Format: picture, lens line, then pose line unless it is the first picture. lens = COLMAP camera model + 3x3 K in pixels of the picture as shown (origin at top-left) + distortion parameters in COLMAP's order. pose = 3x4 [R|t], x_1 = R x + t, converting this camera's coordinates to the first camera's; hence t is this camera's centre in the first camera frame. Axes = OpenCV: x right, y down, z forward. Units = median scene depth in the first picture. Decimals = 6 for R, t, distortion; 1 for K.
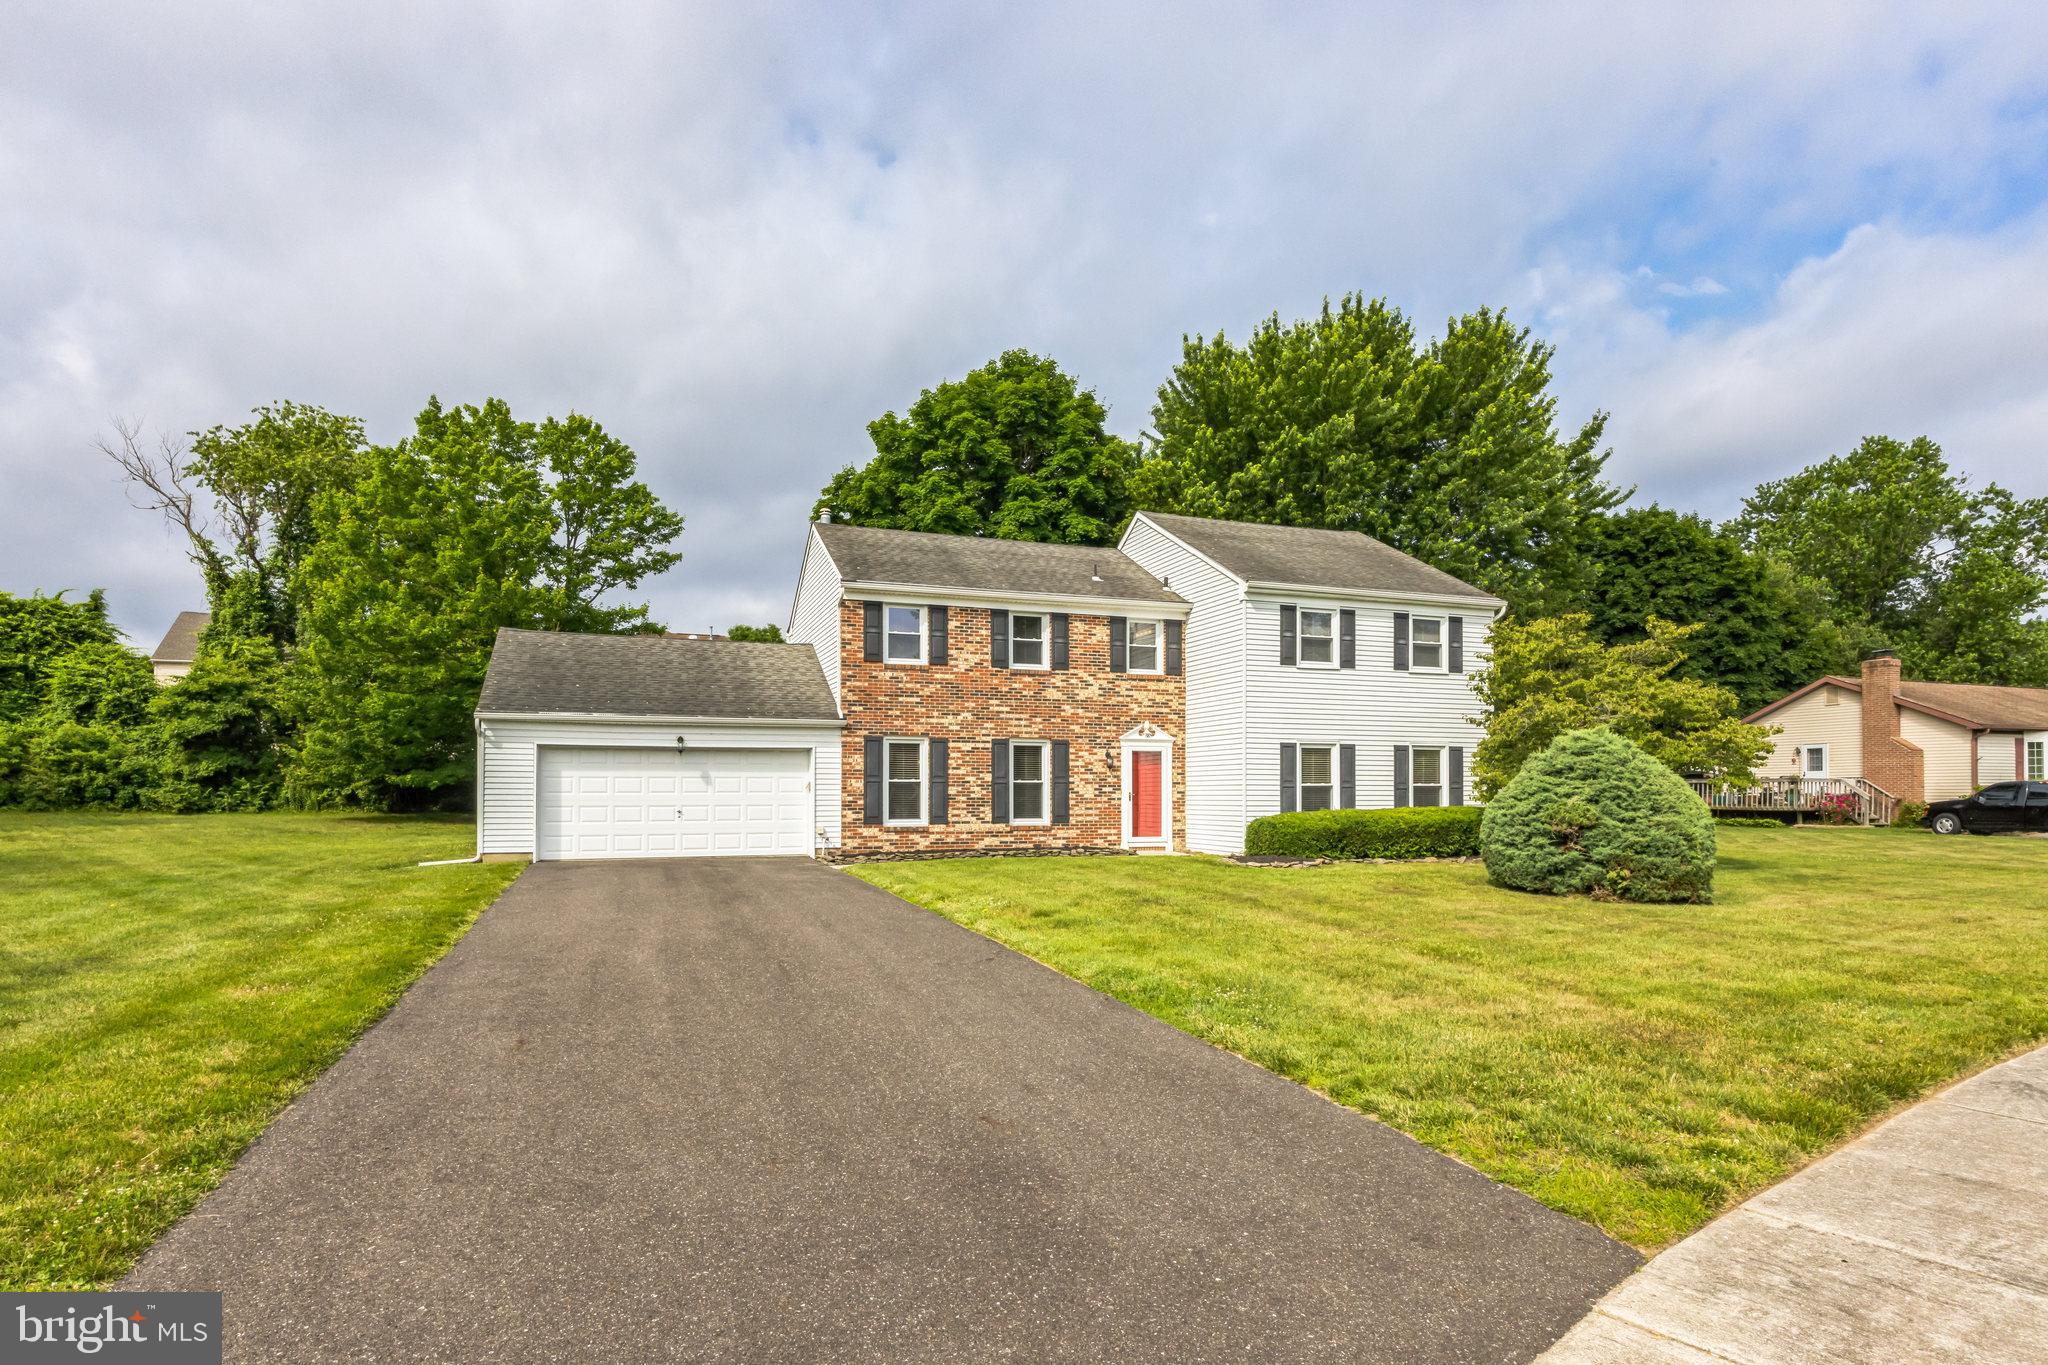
lens RADIAL K [[1118.0, 0, 1024.0], [0, 1118.0, 682.5], [0, 0, 1]] dist [-0.011534, -0.000315]
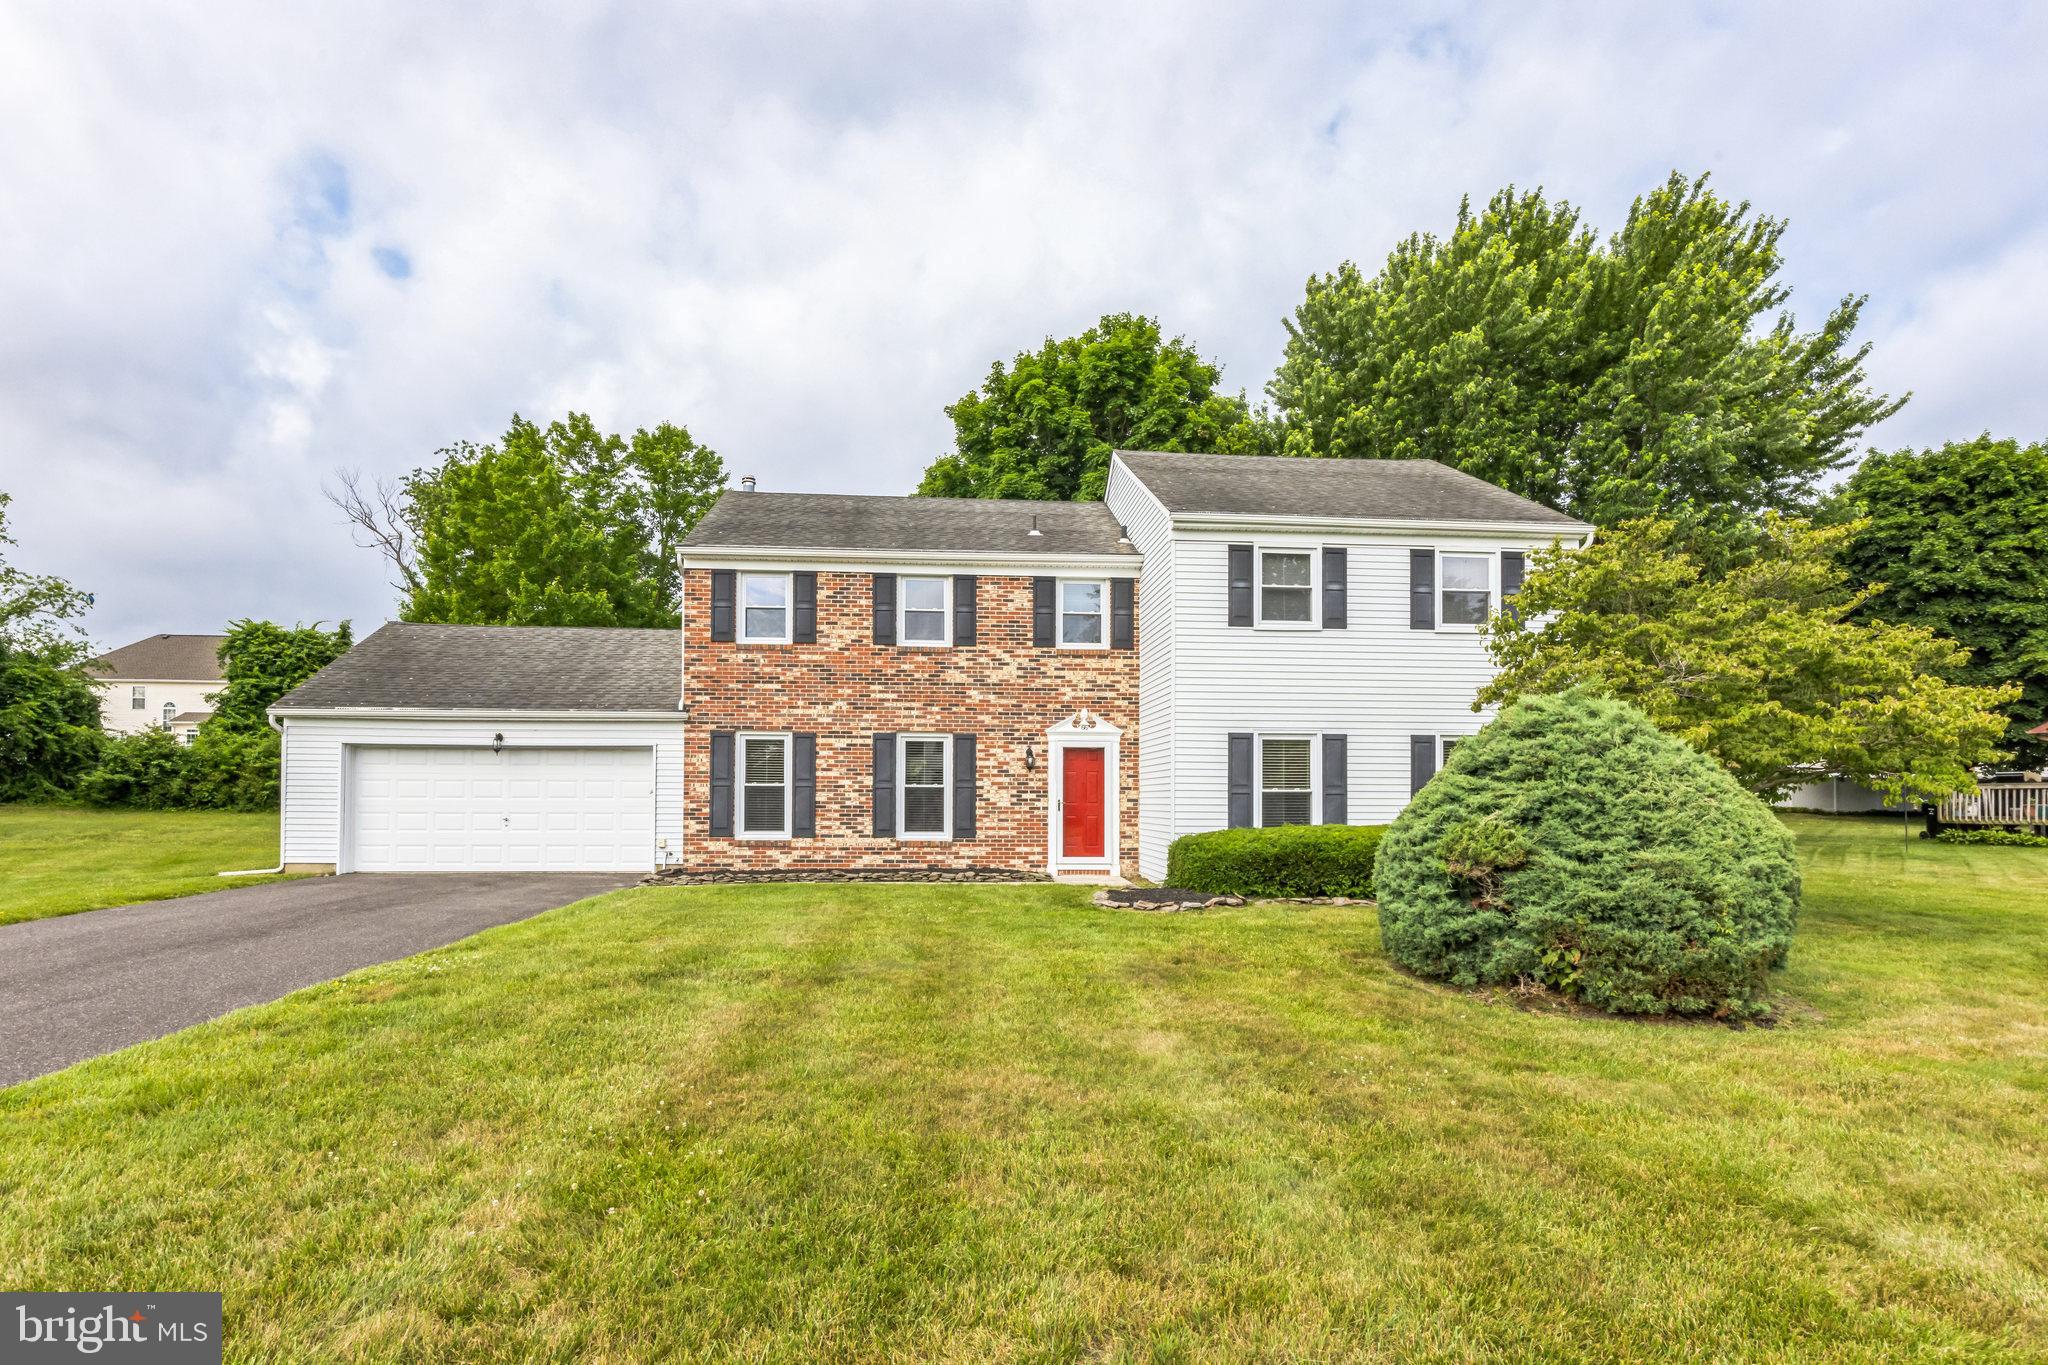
lens RADIAL K [[1048.5, 0, 1023.6], [0, 1048.5, 709.2], [0, 0, 1]] dist [-0.019200, 0.000315]
pose [[0.962041, -0.019041, -0.272241, 0.276560], [0.022561, 0.999697, 0.009806, 0.027539], [0.271972, -0.015576, 0.962179, 0.294411]]
